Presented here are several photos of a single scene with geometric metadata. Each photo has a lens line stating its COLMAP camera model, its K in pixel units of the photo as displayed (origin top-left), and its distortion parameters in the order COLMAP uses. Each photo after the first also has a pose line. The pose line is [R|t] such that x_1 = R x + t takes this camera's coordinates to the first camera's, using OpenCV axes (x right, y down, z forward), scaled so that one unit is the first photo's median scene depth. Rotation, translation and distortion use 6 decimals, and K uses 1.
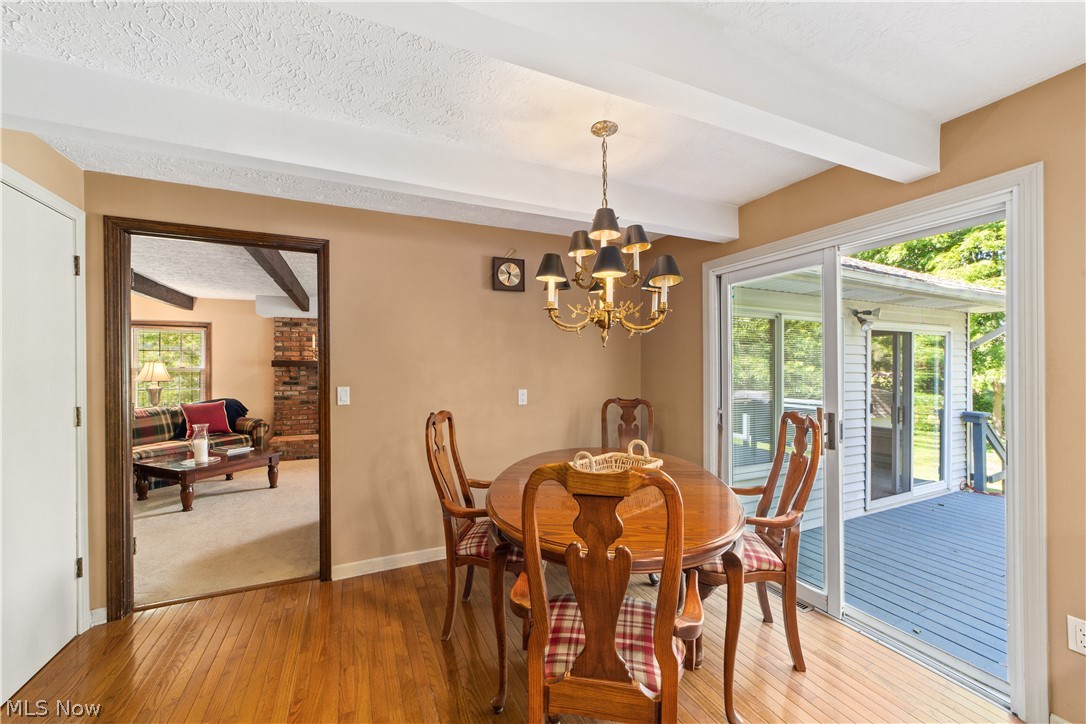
lens RADIAL K [[418.0, 0, 542.9], [0, 418.0, 370.6], [0, 0, 1]] dist [0.002174, 0.001211]
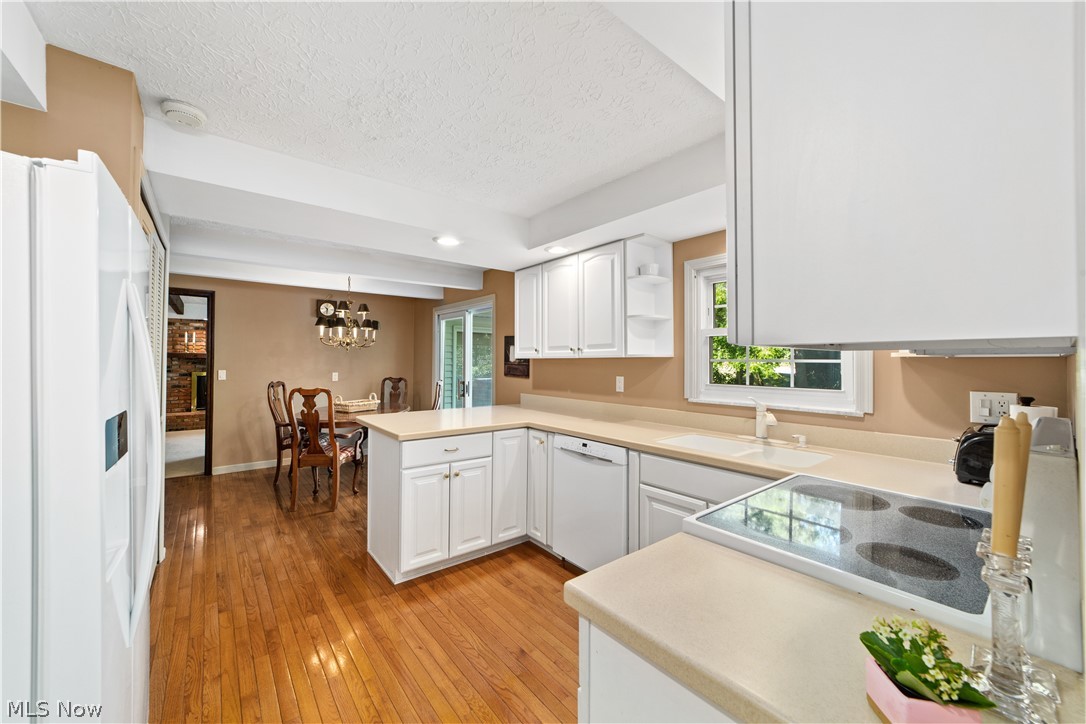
lens RADIAL K [[418.0, 0, 539.6], [0, 418.0, 354.7], [0, 0, 1]] dist [0.002174, 0.001211]
pose [[0.971933, 0.012606, 0.234919, 0.398089], [-0.007875, 0.999747, -0.021066, -0.000820], [-0.235125, 0.018625, 0.971787, -0.994911]]
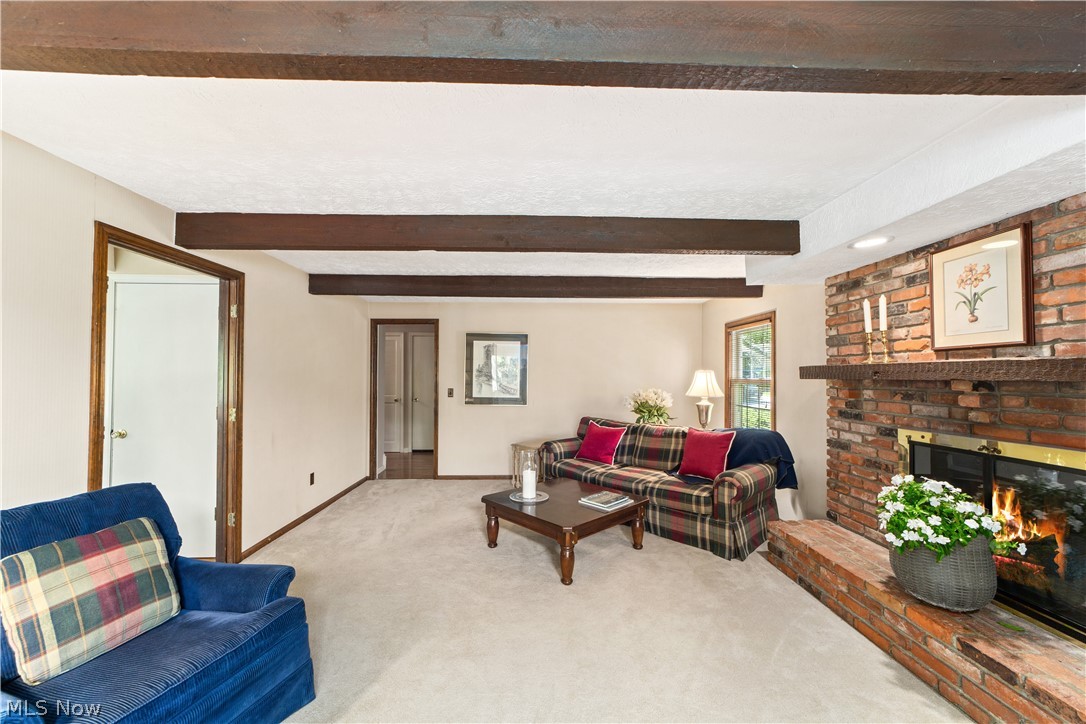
lens RADIAL K [[418.0, 0, 544.5], [0, 418.0, 368.5], [0, 0, 1]] dist [0.002174, 0.001211]
pose [[-0.394734, -0.015237, -0.918669, -0.111681], [-0.005870, 0.999884, -0.014062, -0.025725], [0.918777, -0.000159, -0.394778, 1.873080]]
